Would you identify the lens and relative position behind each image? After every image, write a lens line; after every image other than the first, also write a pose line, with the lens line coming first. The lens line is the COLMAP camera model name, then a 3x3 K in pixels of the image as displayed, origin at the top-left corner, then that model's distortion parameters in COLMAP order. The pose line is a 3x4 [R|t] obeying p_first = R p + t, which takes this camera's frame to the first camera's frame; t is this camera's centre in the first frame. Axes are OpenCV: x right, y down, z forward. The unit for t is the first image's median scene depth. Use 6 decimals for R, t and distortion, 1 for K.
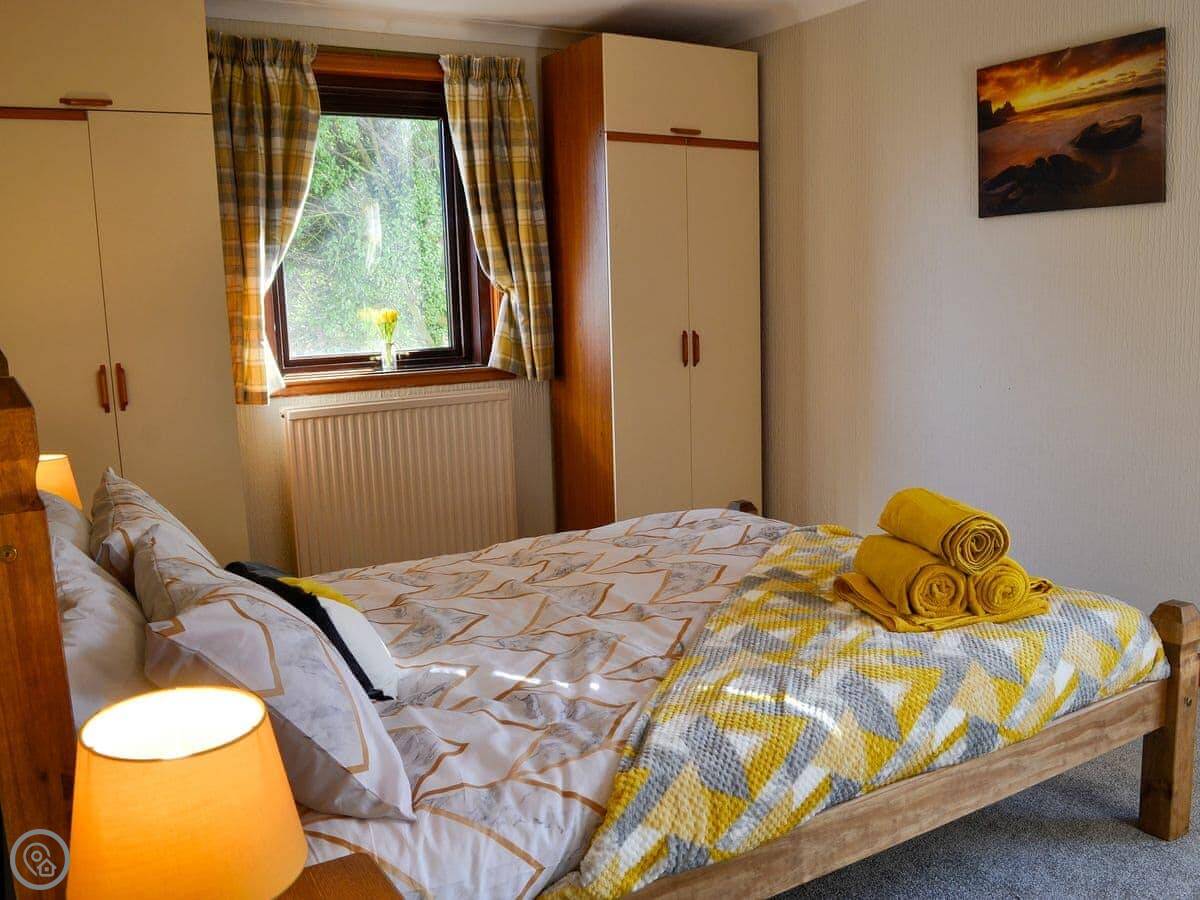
lens RADIAL K [[1126.9, 0, 600.0], [0, 1126.9, 450.0], [0, 0, 1]] dist [-0.050952, -0.012901]
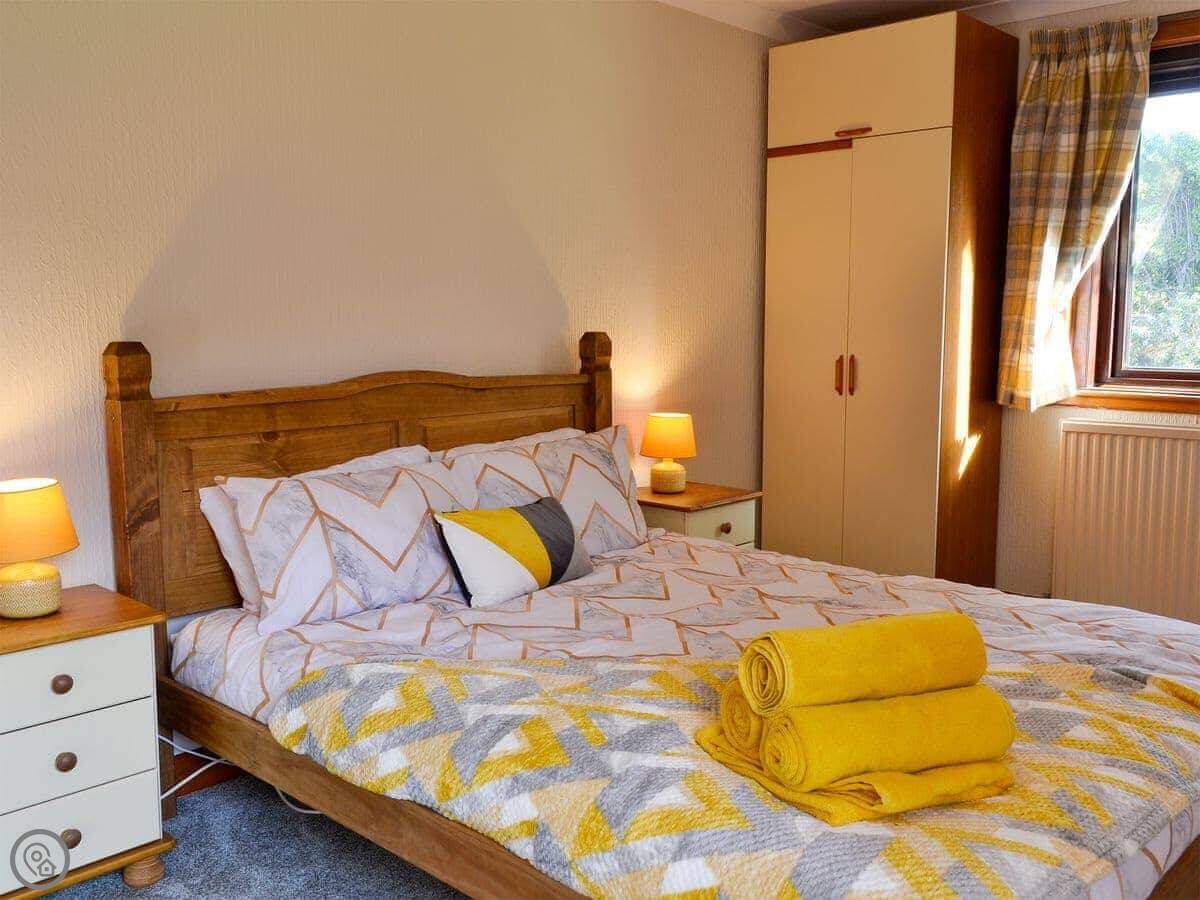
lens RADIAL K [[1093.5, 0, 600.0], [0, 1093.5, 450.0], [0, 0, 1]] dist [0.002050, 0.020474]
pose [[0.247718, 0.153904, -0.956530, 0.617960], [-0.142300, 0.982374, 0.121210, -0.080835], [0.958325, 0.106088, 0.265253, 0.450904]]
